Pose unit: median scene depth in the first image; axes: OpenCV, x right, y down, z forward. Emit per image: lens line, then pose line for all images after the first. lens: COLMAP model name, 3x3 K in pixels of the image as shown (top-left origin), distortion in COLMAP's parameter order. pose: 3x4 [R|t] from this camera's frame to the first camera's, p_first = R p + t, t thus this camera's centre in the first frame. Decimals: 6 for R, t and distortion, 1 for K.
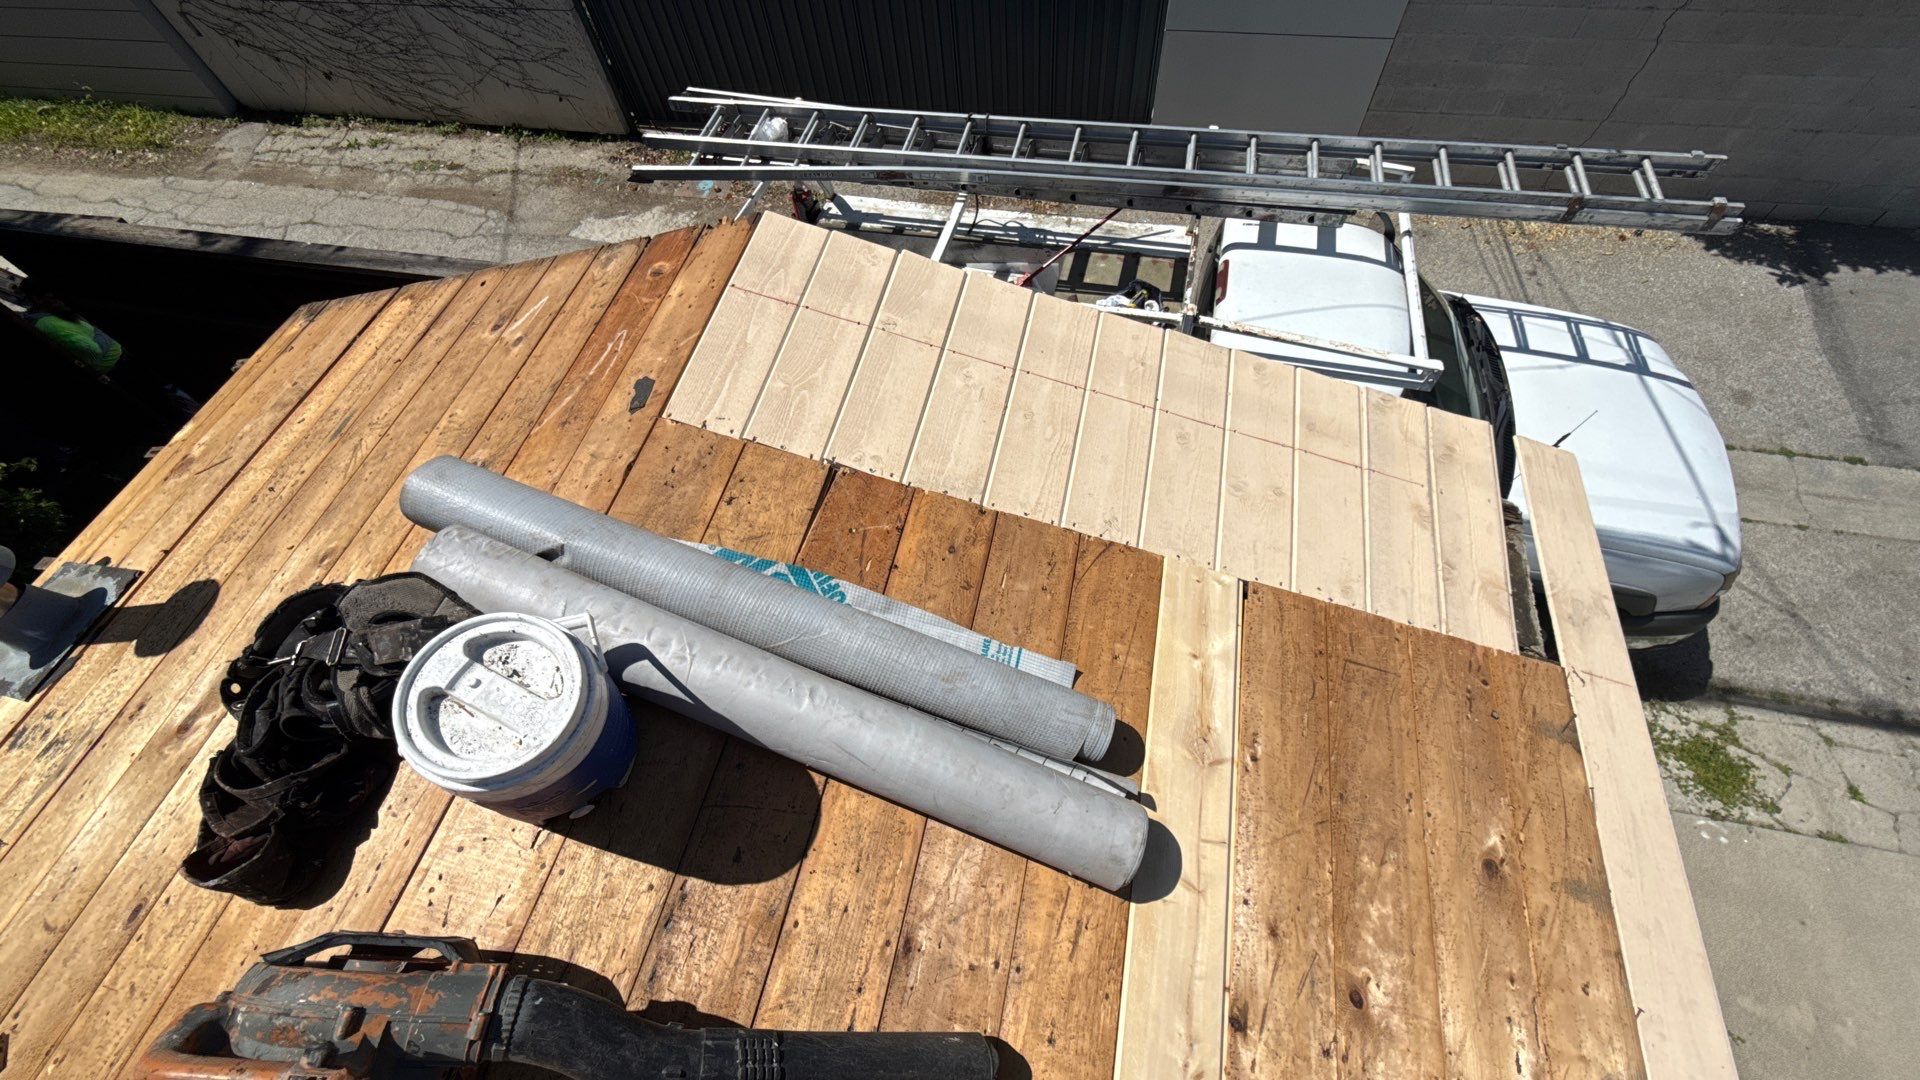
lens RADIAL K [[772.3, 0, 960.0], [0, 772.3, 540.0], [0, 0, 1]] dist [0.002351, 0.000323]
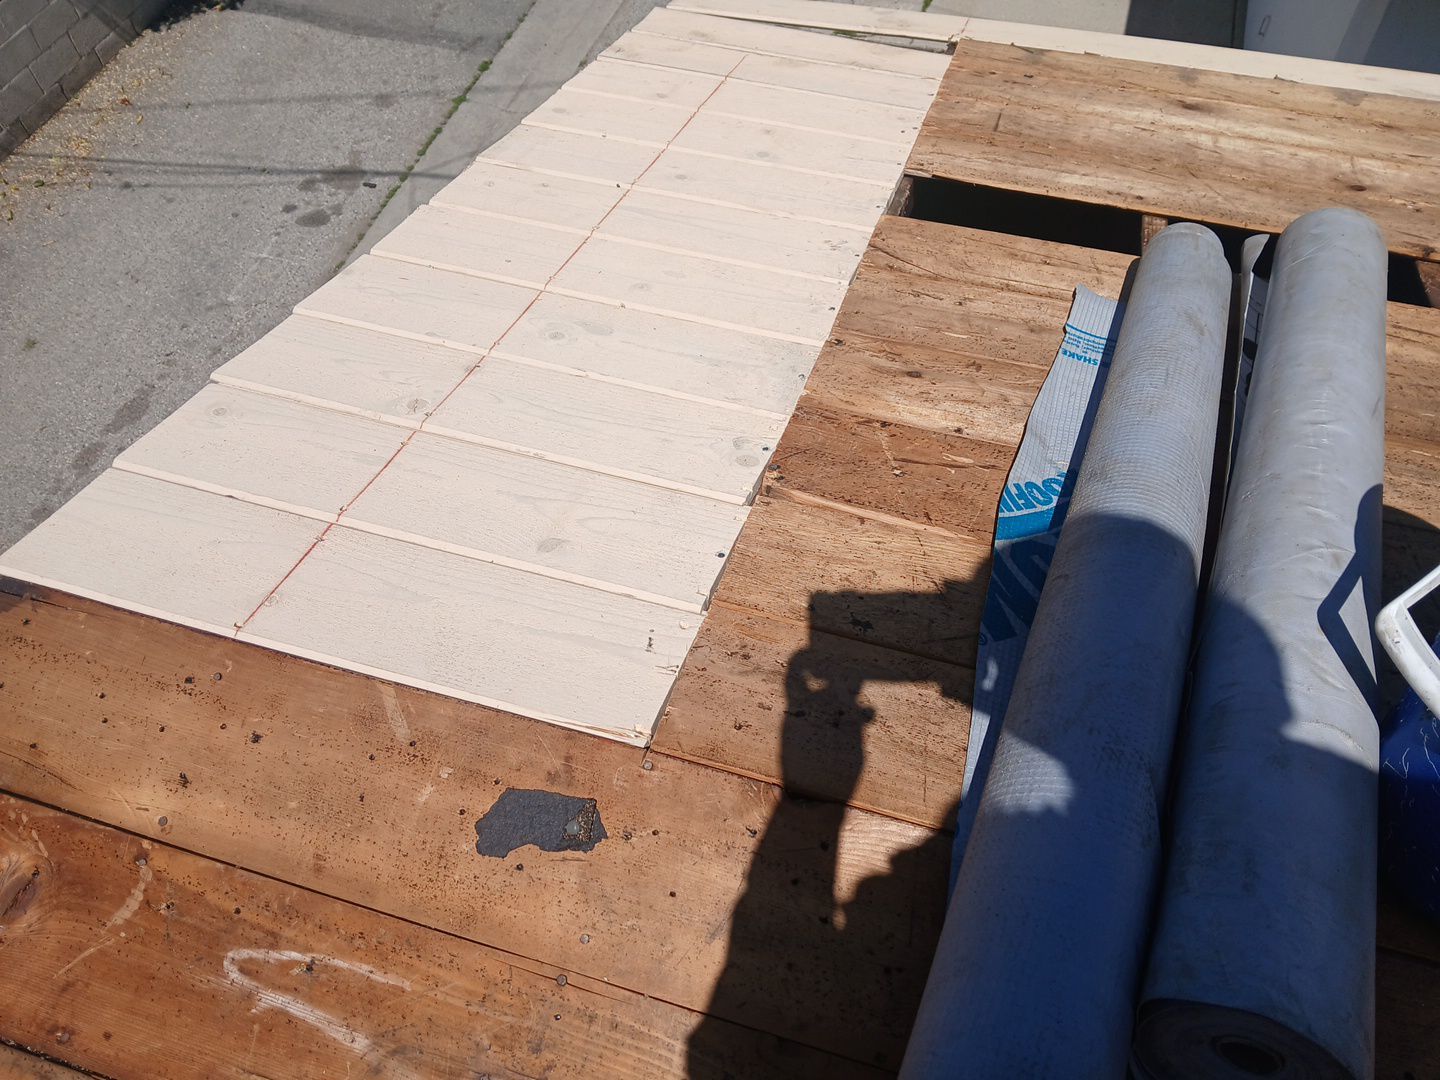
lens RADIAL K [[1151.7, 0, 720.0], [0, 1151.7, 540.0], [0, 0, 1]] dist [-0.015930, -0.004097]
pose [[0.074772, -0.763016, 0.642040, -0.612547], [0.860966, 0.374246, 0.344495, -0.333197], [-0.503136, 0.527016, 0.684914, 0.446905]]
